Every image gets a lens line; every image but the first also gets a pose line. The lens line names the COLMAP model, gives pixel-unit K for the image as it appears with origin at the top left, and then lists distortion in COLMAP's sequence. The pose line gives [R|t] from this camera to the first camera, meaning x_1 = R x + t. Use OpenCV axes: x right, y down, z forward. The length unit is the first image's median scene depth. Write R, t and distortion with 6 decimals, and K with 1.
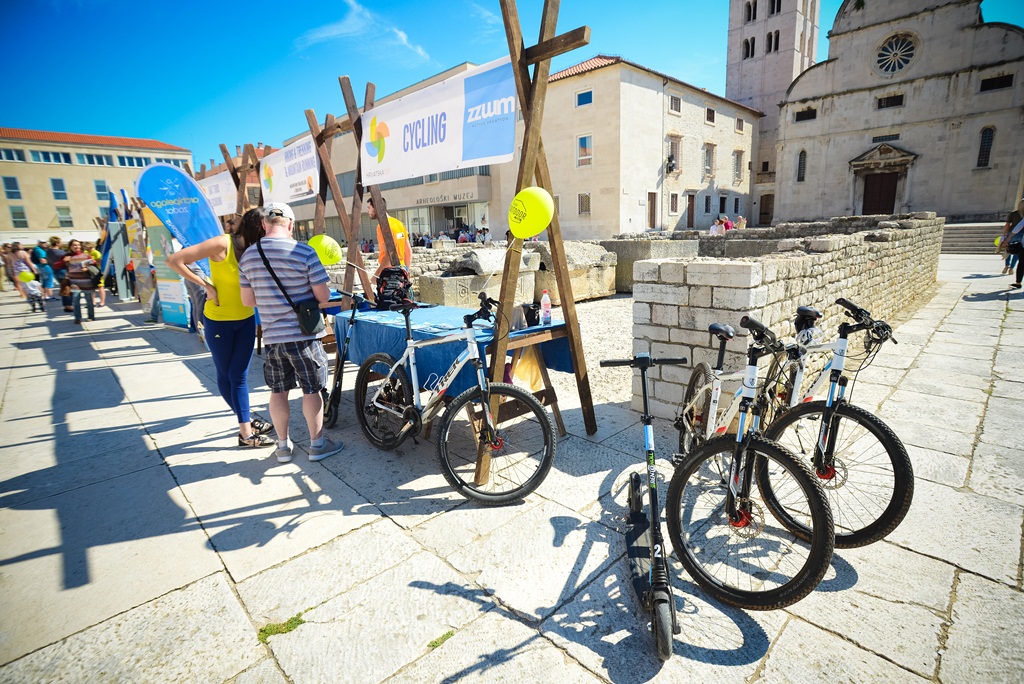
lens RADIAL K [[497.6, 0, 517.0], [0, 497.6, 341.9], [0, 0, 1]] dist [-0.051735, 0.020367]
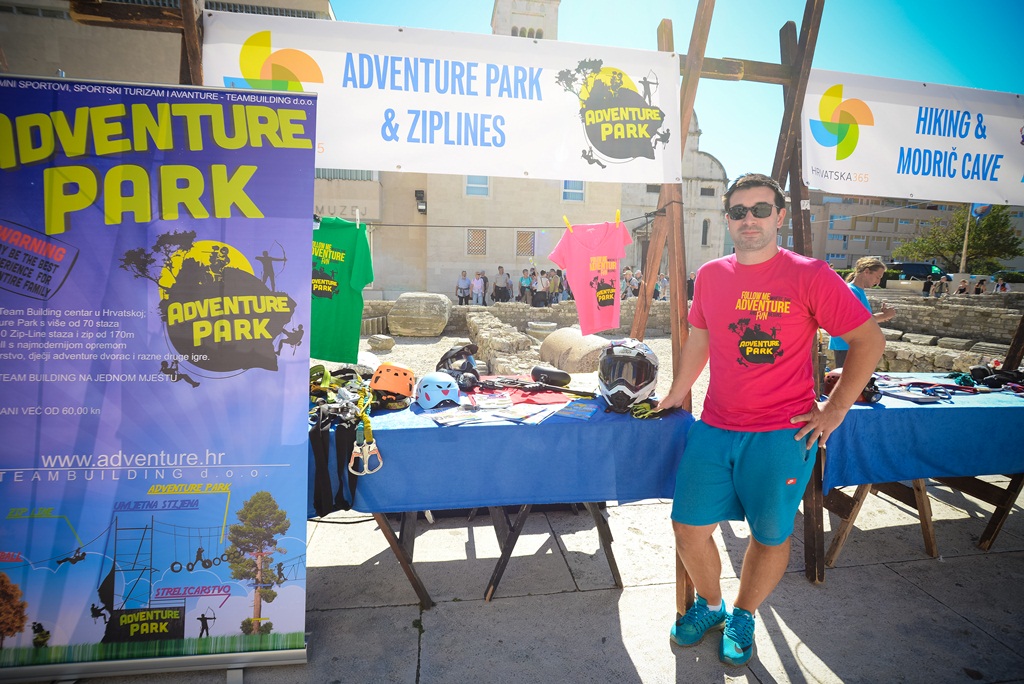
lens RADIAL K [[497.6, 0, 514.9], [0, 497.6, 343.3], [0, 0, 1]] dist [-0.051735, 0.020367]
pose [[0.568537, -0.066611, 0.819956, -0.567533], [0.133265, 0.991009, -0.011895, -0.108362], [-0.811792, 0.116034, 0.572303, 0.568264]]
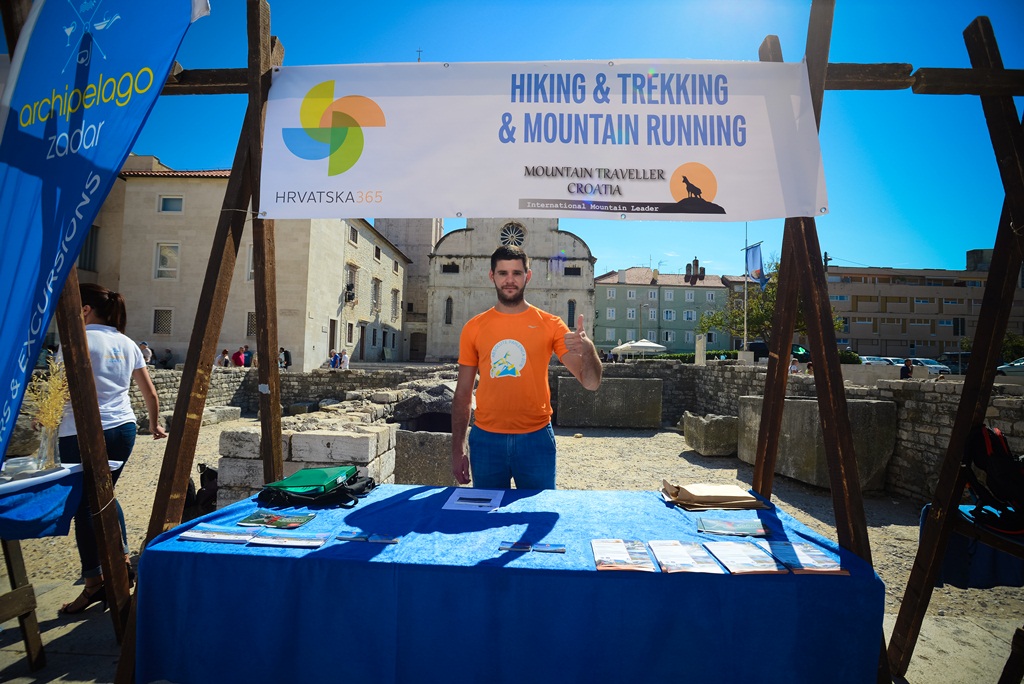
lens RADIAL K [[497.6, 0, 512.9], [0, 497.6, 344.4], [0, 0, 1]] dist [-0.051735, 0.020367]
pose [[0.714036, 0.081009, 0.695407, -0.114164], [0.098702, 0.971715, -0.214543, -0.026786], [-0.693117, 0.221829, 0.685843, 0.140342]]
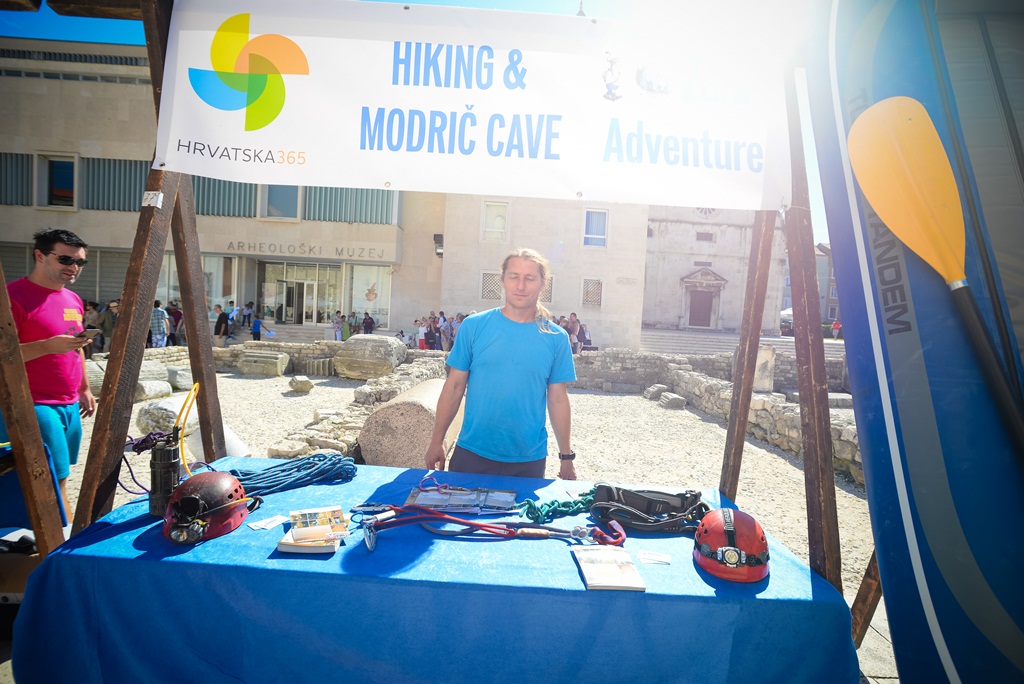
lens RADIAL K [[497.6, 0, 513.6], [0, 497.6, 346.5], [0, 0, 1]] dist [-0.051735, 0.020367]
pose [[0.681805, 0.029195, 0.730951, -0.490234], [0.078515, 0.990511, -0.112797, -0.102682], [-0.727308, 0.134296, 0.673043, 0.518987]]
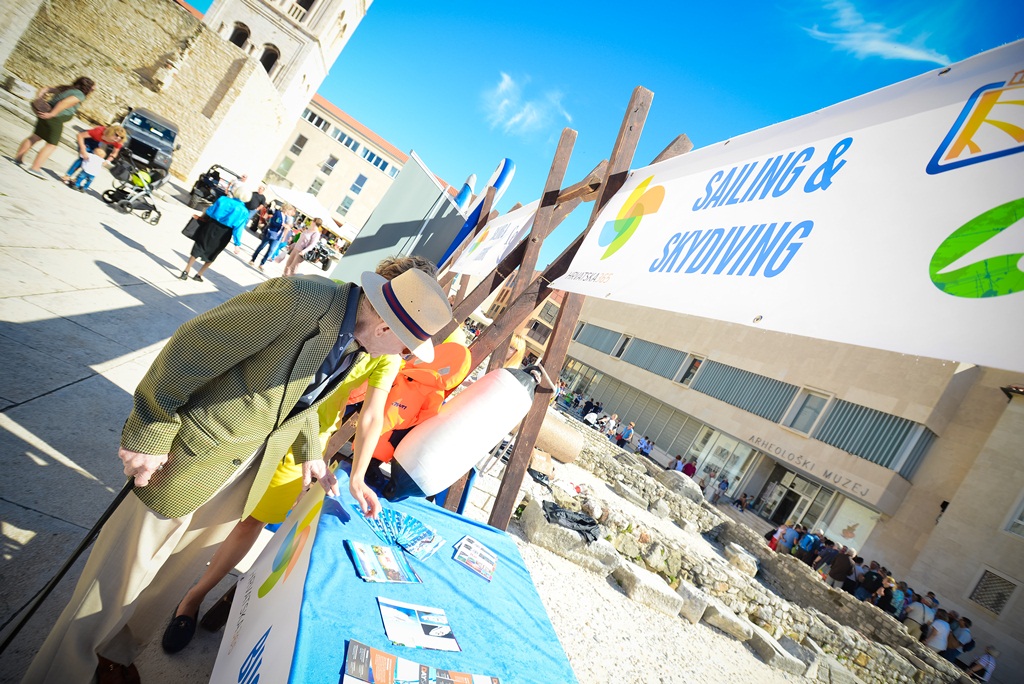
lens RADIAL K [[497.6, 0, 520.3], [0, 497.6, 343.0], [0, 0, 1]] dist [-0.051735, 0.020367]
pose [[0.752189, 0.494691, -0.435308, -0.267598], [-0.613417, 0.766969, -0.188356, -0.072041], [0.240690, 0.408705, 0.880357, 0.336551]]
